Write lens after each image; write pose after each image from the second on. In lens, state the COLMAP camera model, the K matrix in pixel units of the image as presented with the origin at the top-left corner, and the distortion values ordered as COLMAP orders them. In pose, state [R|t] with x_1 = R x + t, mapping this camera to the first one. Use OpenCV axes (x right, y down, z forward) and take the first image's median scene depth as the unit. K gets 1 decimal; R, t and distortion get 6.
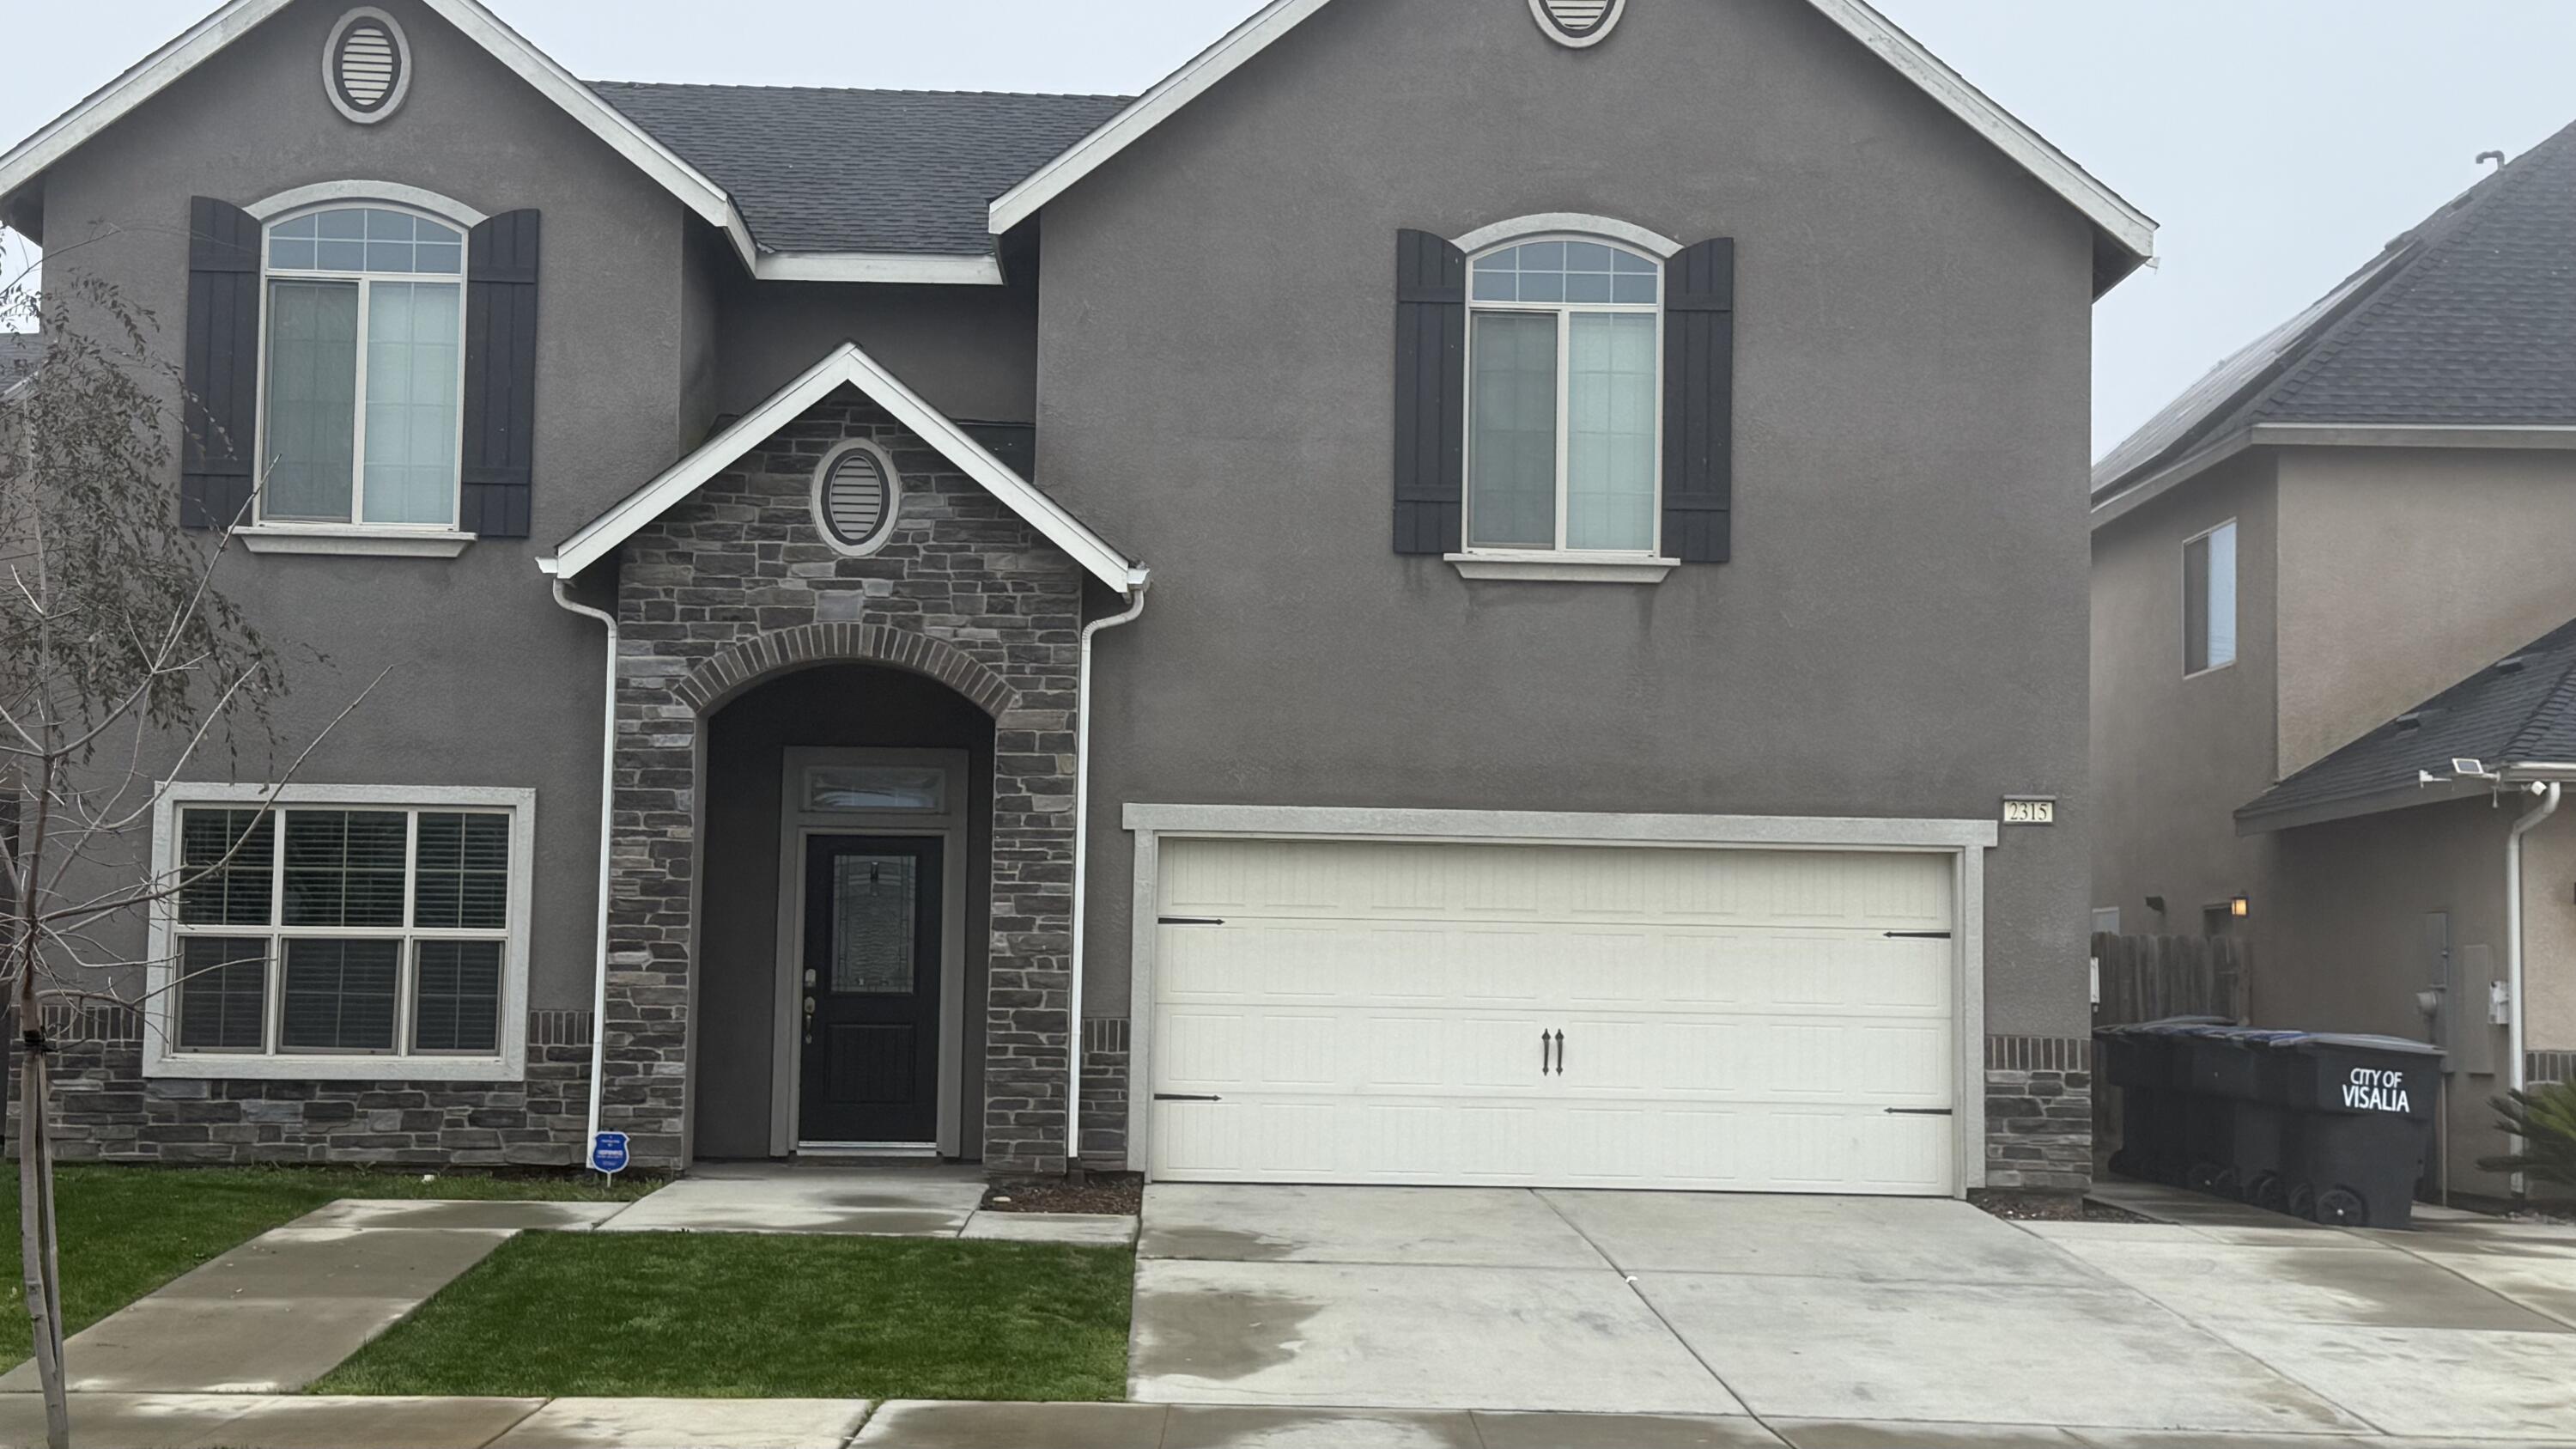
lens RADIAL K [[3270.8, 0, 1288.0], [0, 3270.8, 724.5], [0, 0, 1]] dist [0.039714, 0.061192]
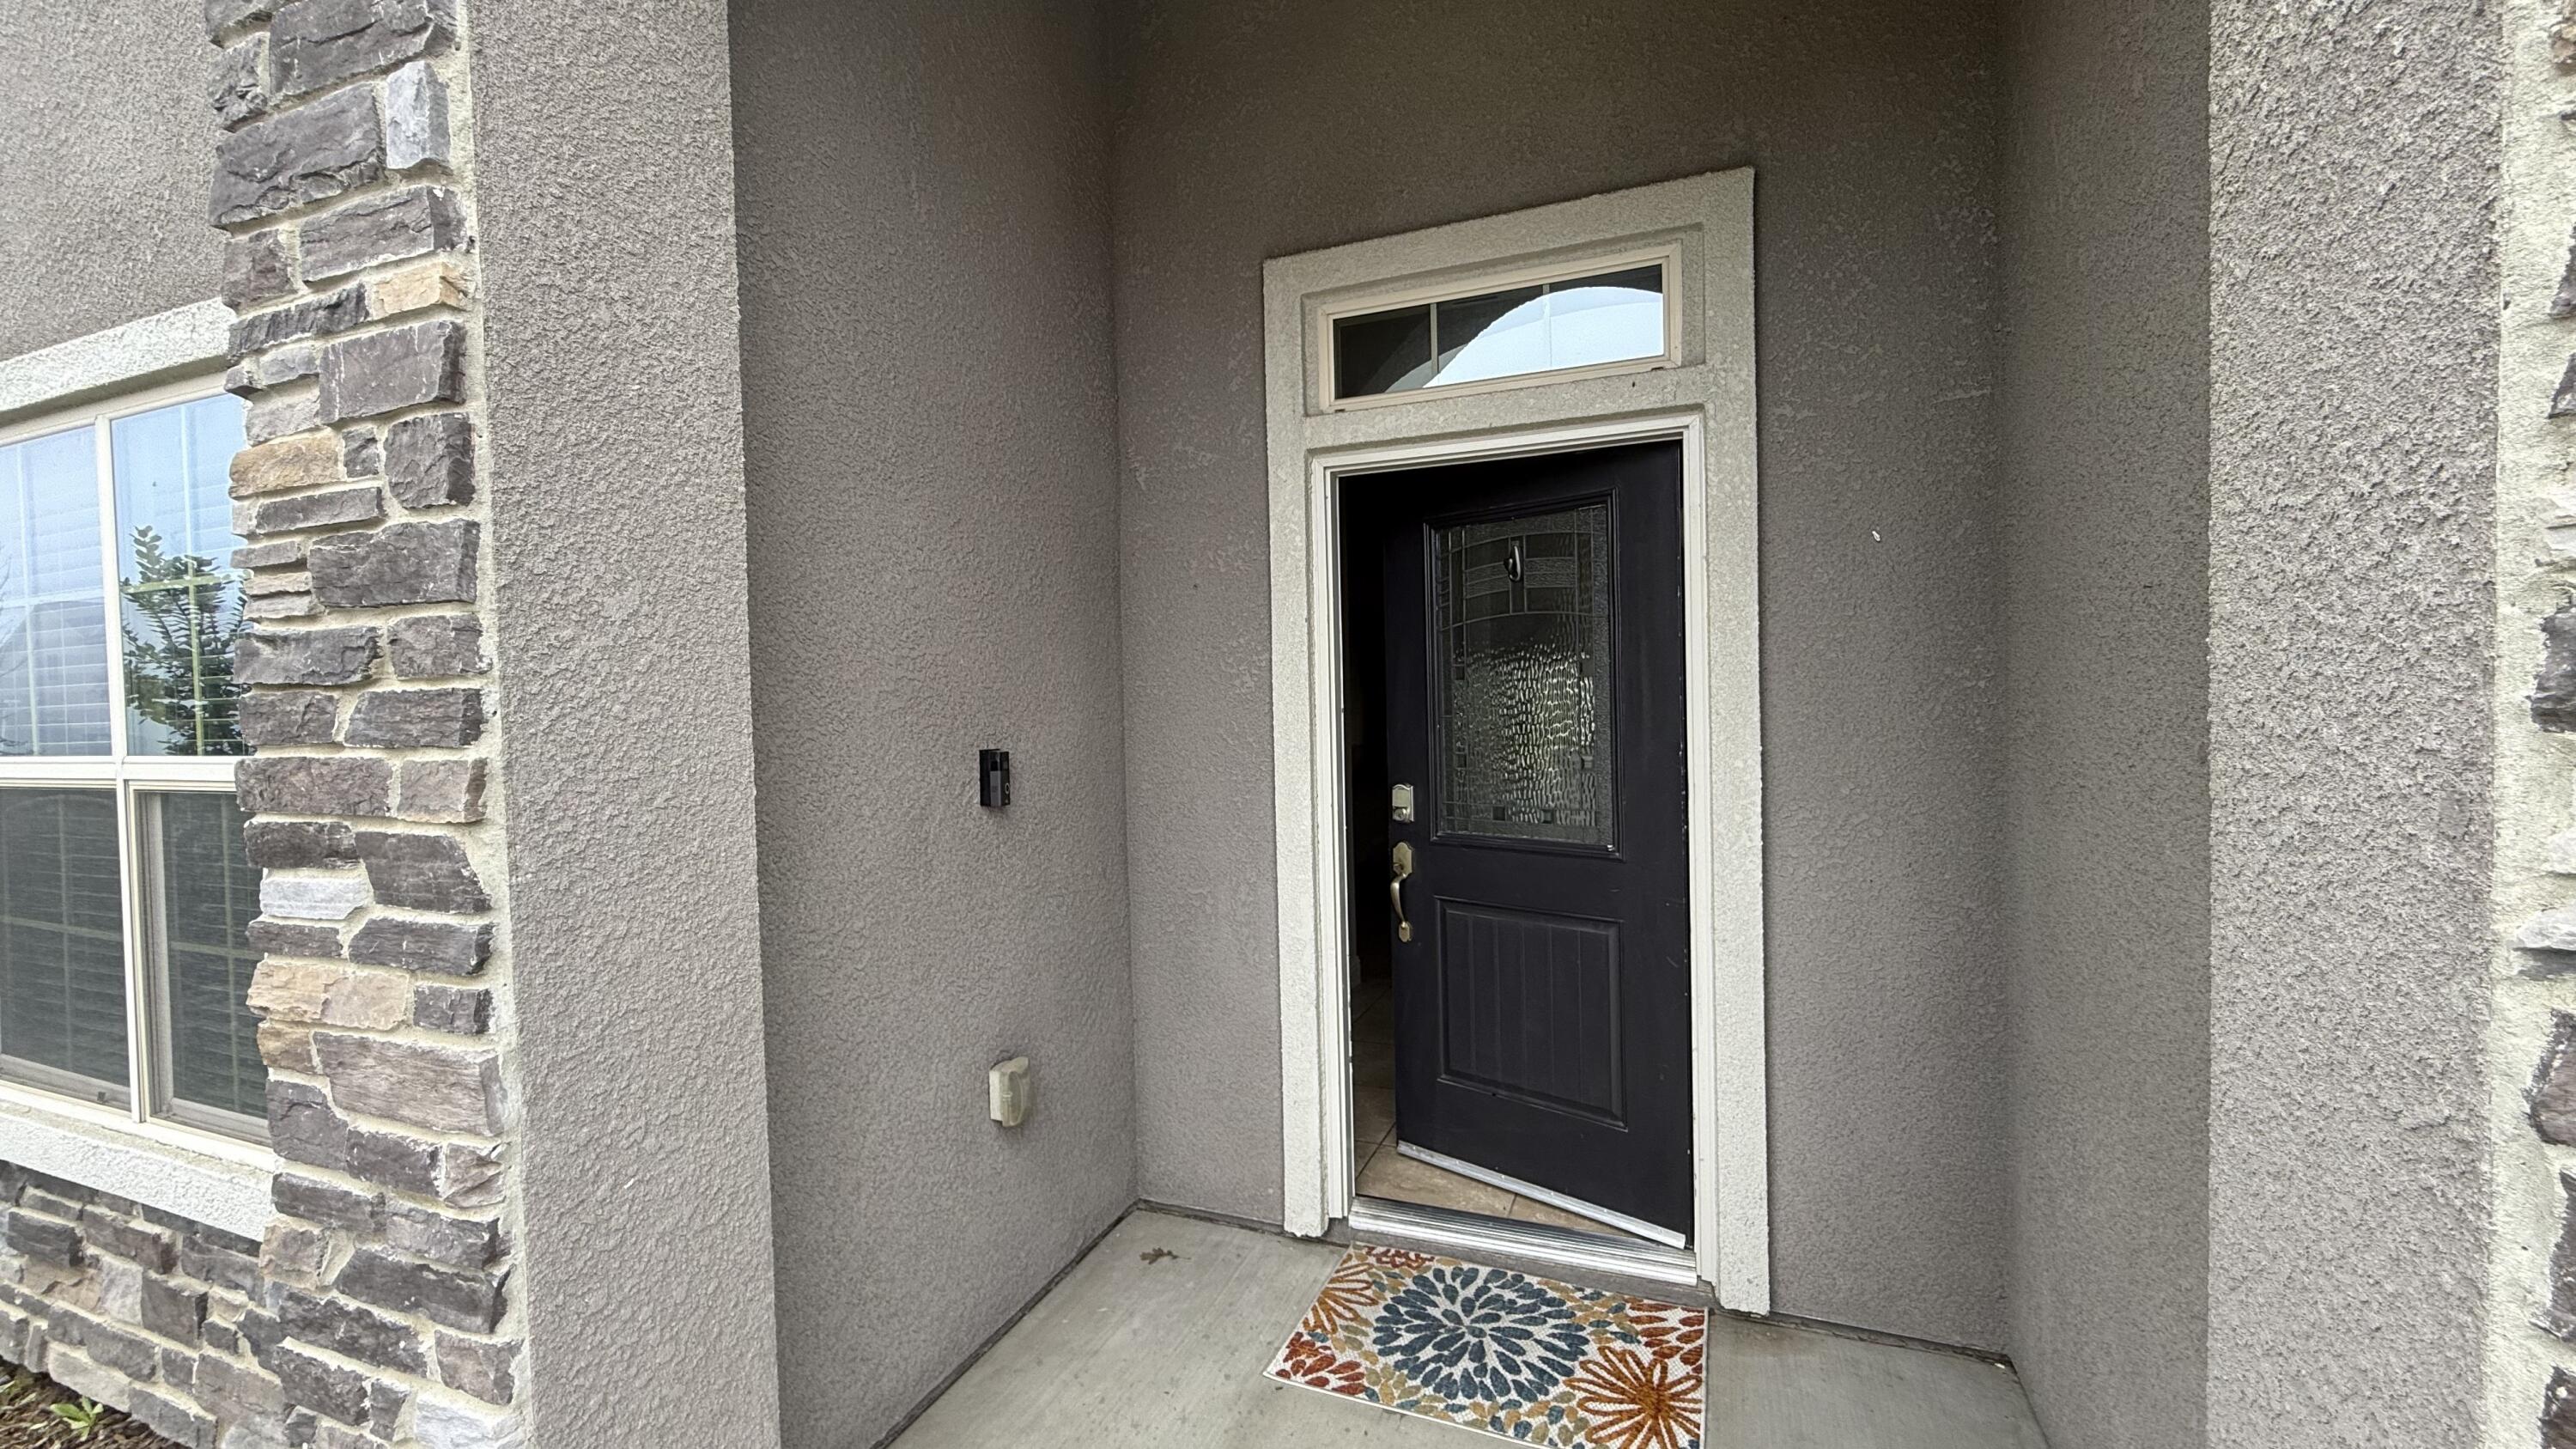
lens RADIAL K [[1025.3, 0, 1281.7], [0, 1025.3, 725.1], [0, 0, 1]] dist [0.000046, 0.000227]
pose [[0.921263, -0.030078, -0.387776, -0.112033], [0.071652, 0.993066, 0.093200, 0.057128], [0.382284, -0.113647, 0.917030, 0.950441]]
